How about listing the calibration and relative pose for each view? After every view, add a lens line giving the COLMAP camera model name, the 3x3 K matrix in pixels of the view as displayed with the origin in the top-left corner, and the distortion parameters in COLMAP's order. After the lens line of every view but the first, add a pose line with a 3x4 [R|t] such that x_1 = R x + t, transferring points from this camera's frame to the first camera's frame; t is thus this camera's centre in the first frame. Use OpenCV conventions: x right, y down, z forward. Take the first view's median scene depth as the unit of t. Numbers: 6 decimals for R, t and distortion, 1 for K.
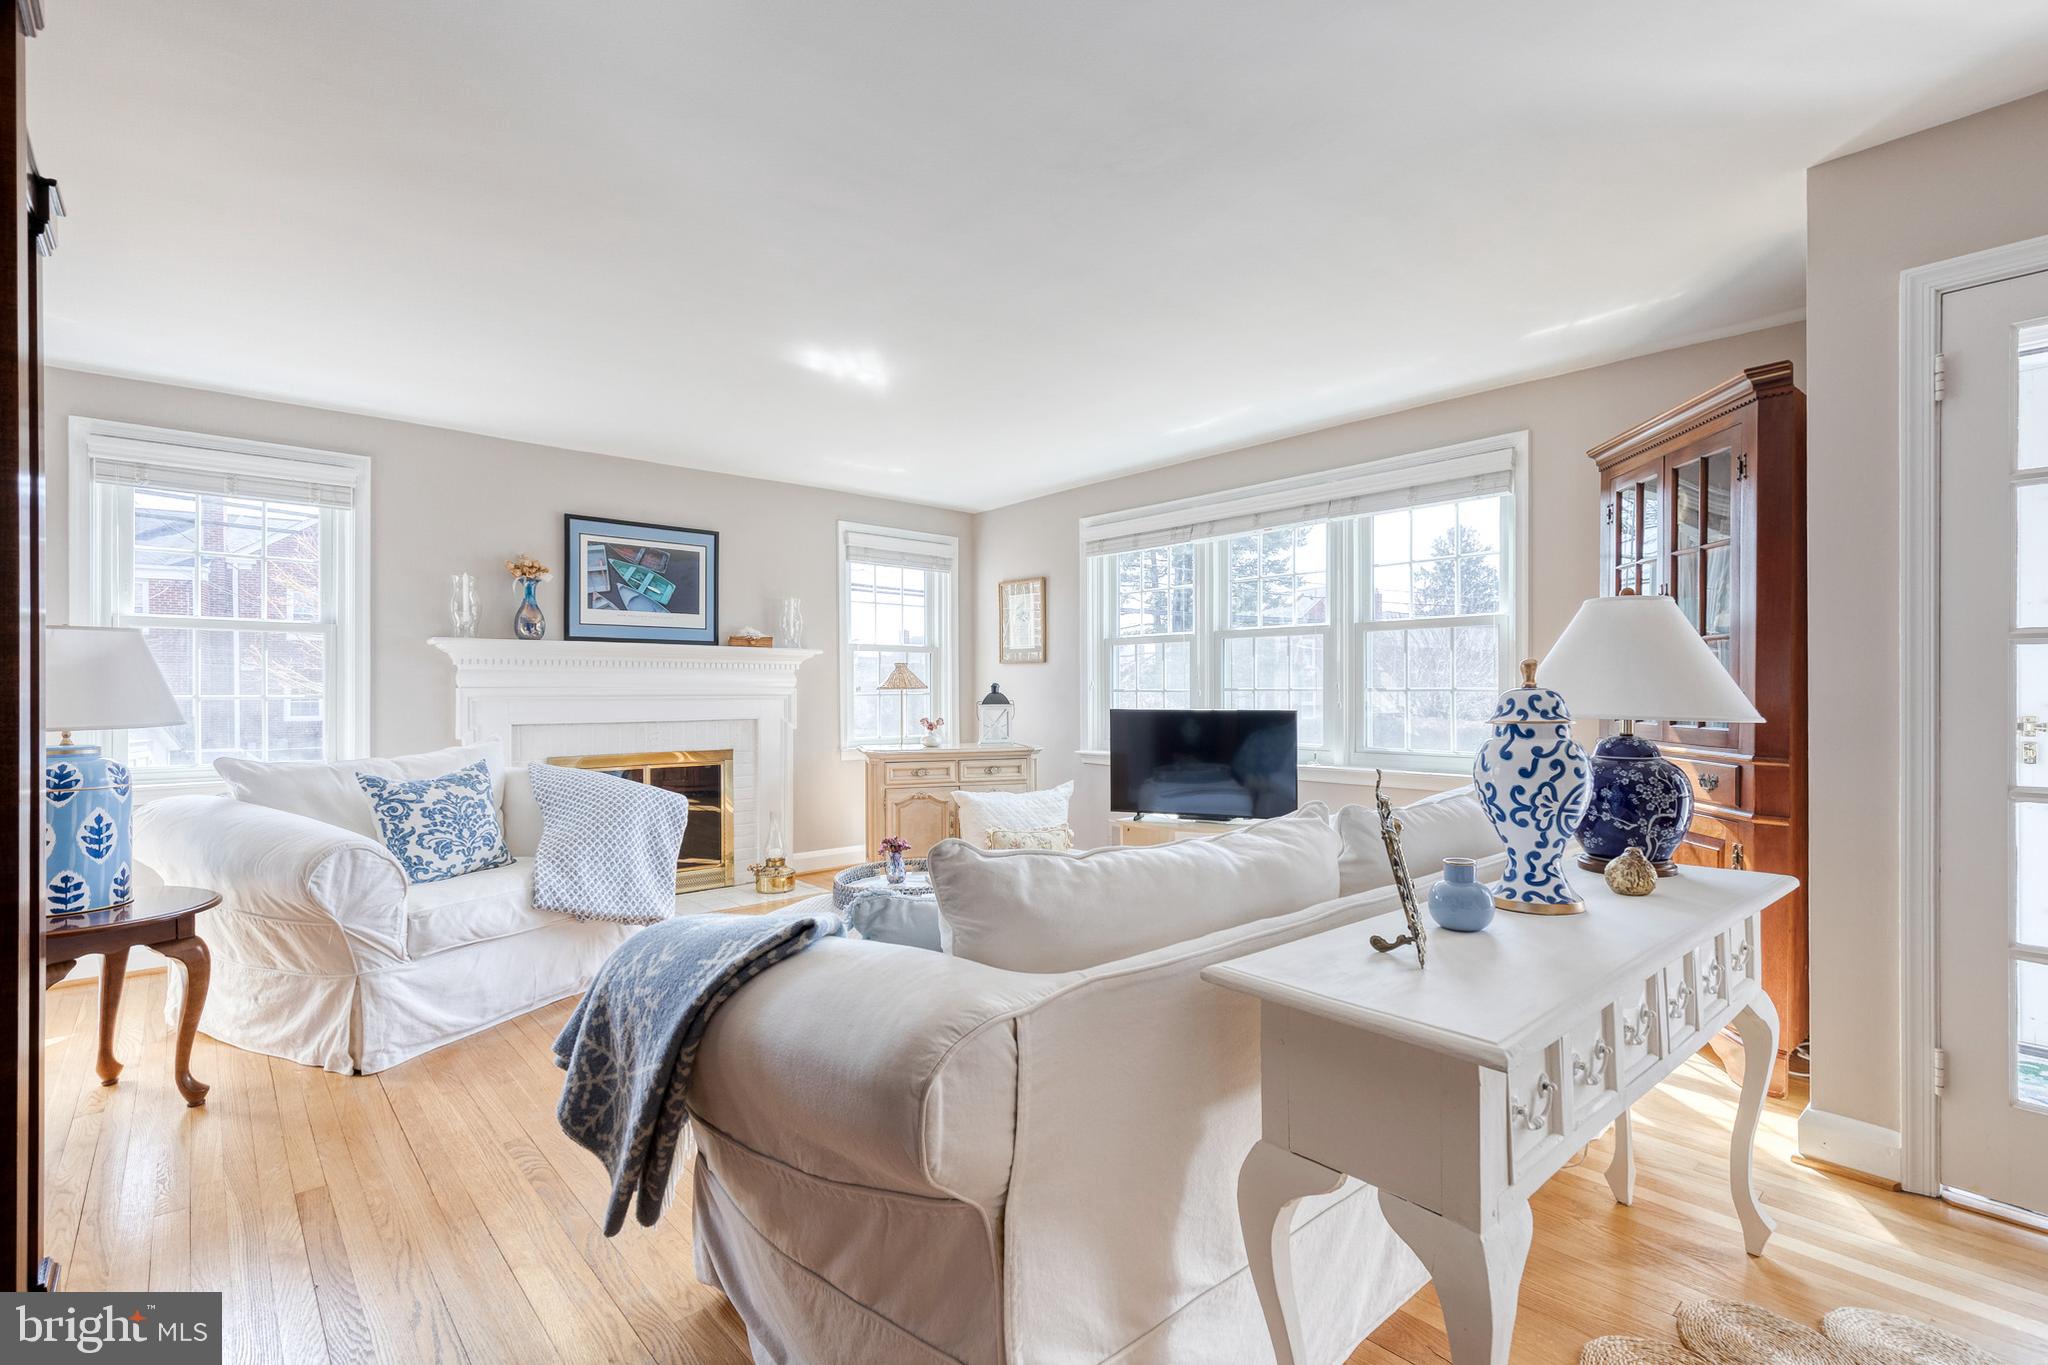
lens RADIAL K [[922.0, 0, 1045.4], [0, 922.0, 697.2], [0, 0, 1]] dist [0.005984, -0.000542]
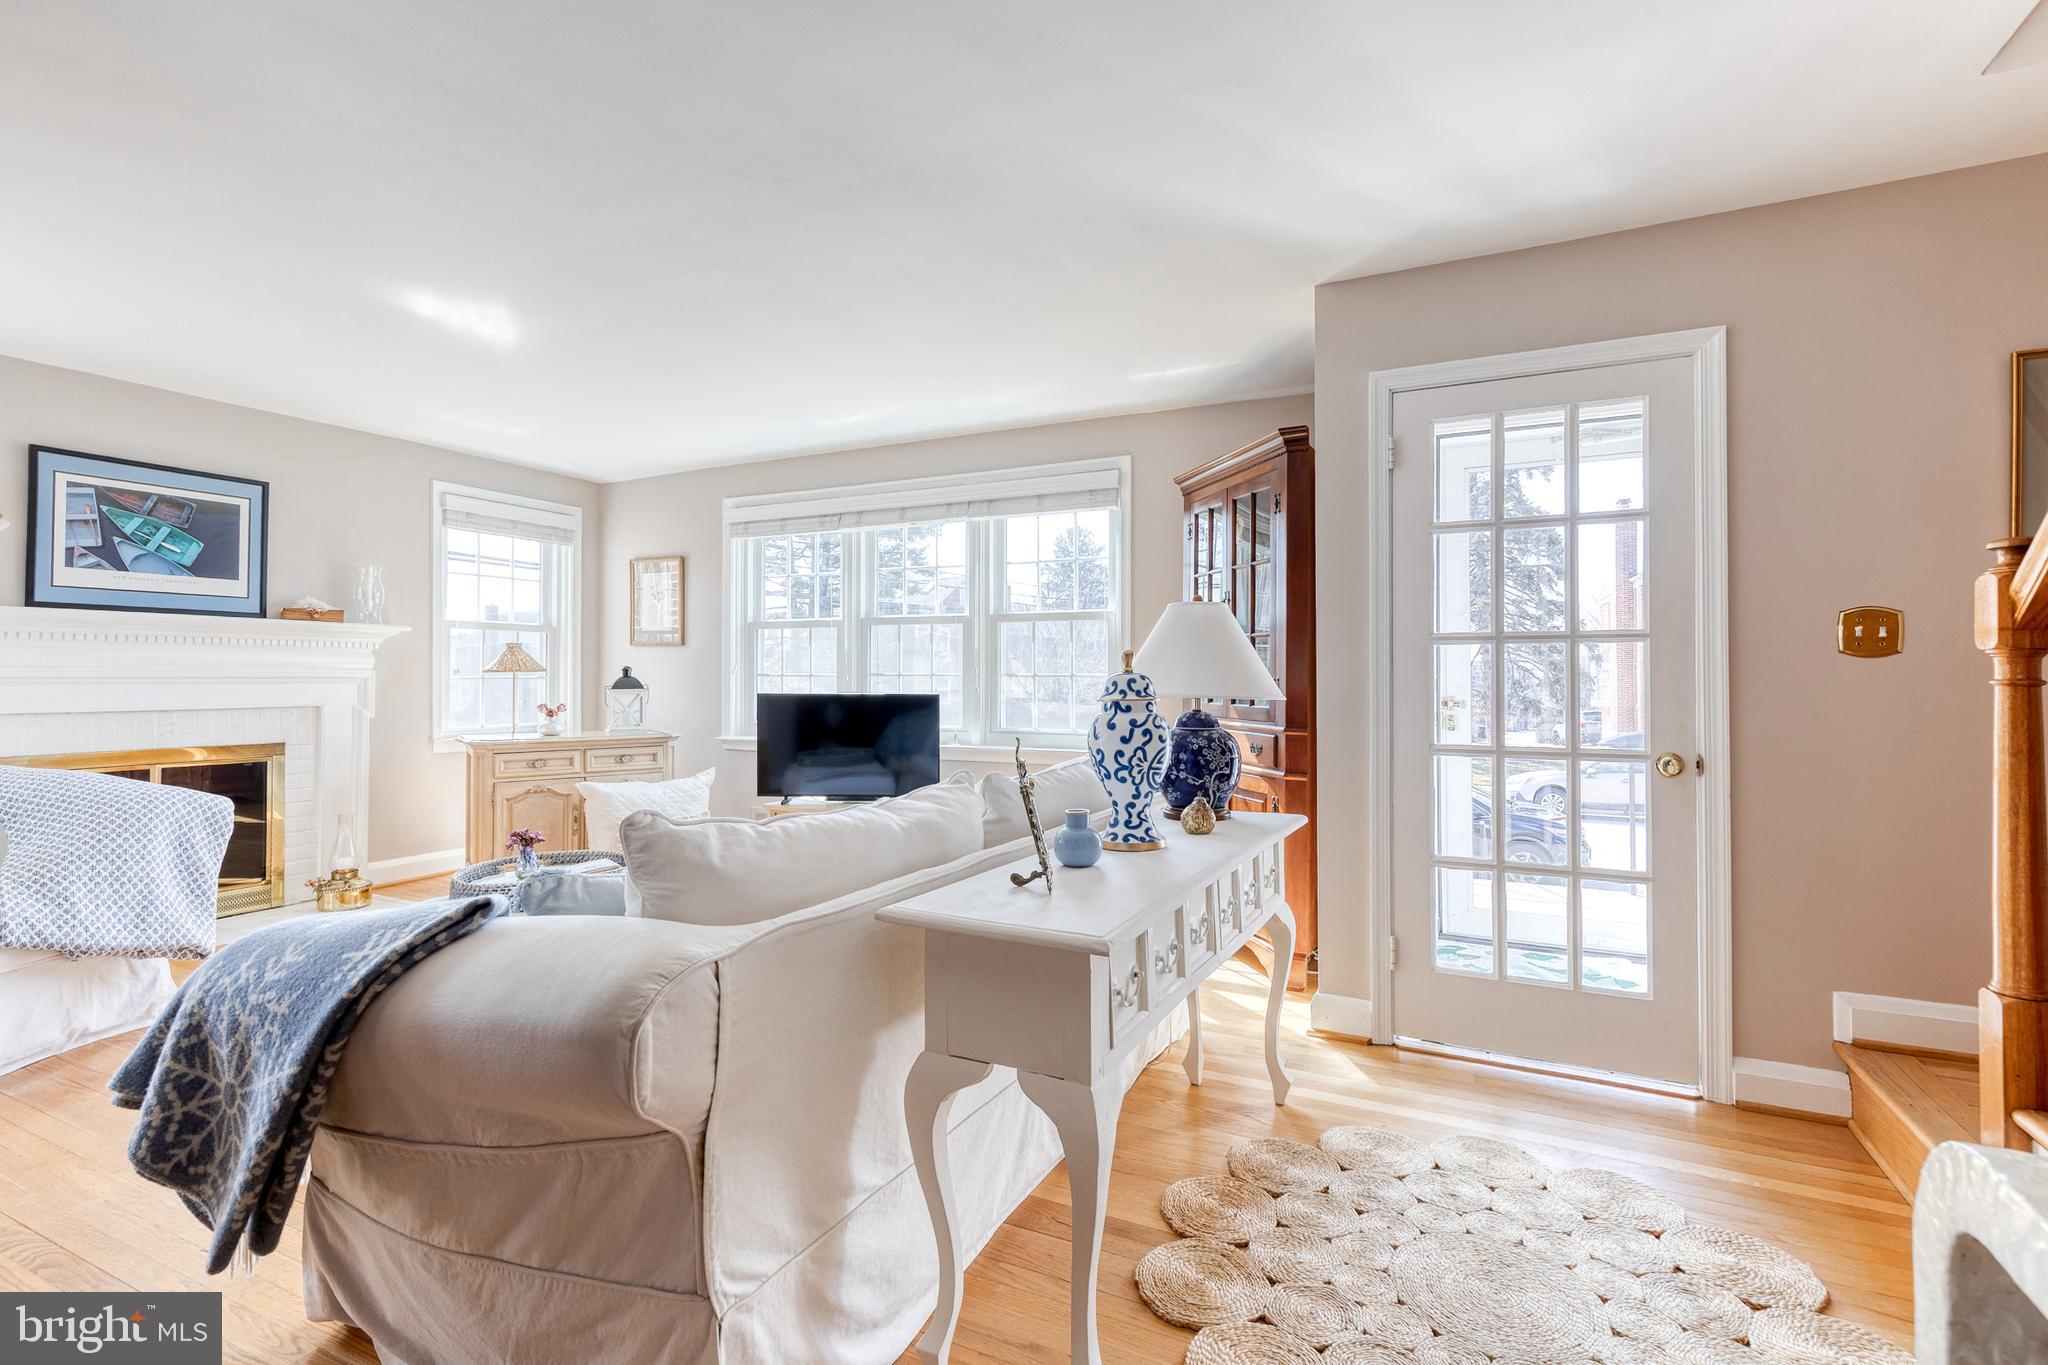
lens RADIAL K [[933.9, 0, 1036.1], [0, 933.9, 666.4], [0, 0, 1]] dist [0.003878, 0.000361]
pose [[0.929572, 0.009060, 0.368530, -0.022790], [-0.002402, 0.999826, -0.018520, 0.001962], [-0.368634, 0.016330, 0.929431, -0.050774]]
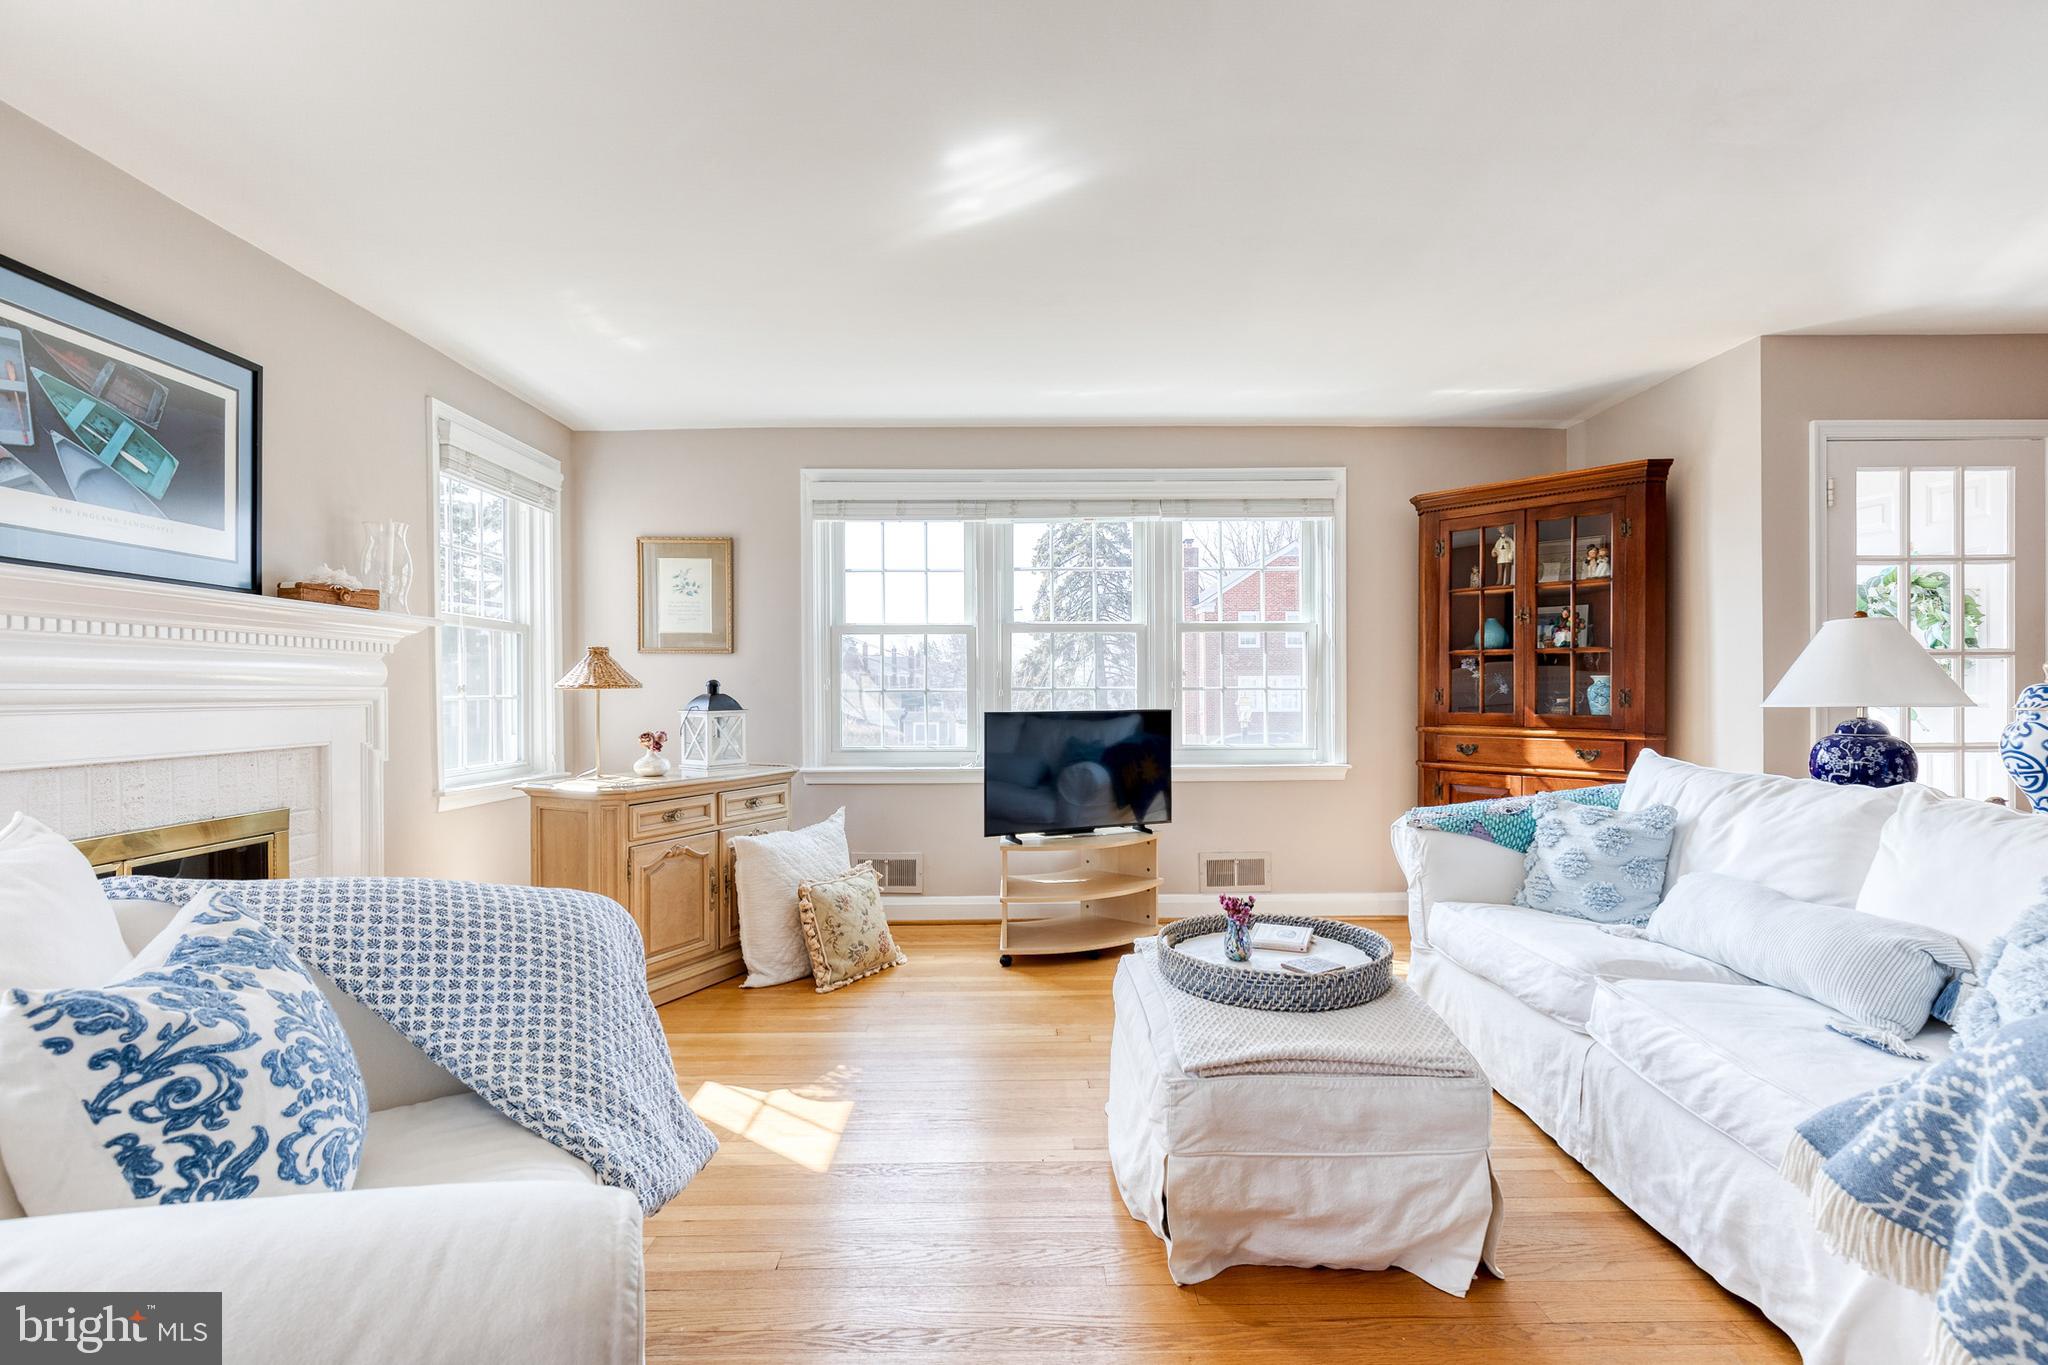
lens RADIAL K [[926.9, 0, 1027.4], [0, 926.9, 698.1], [0, 0, 1]] dist [0.004736, 0.000117]
pose [[0.669094, -0.005047, 0.743160, -0.541347], [0.008133, 0.999967, -0.000531, 0.000860], [-0.743133, 0.006399, 0.669113, 0.441552]]
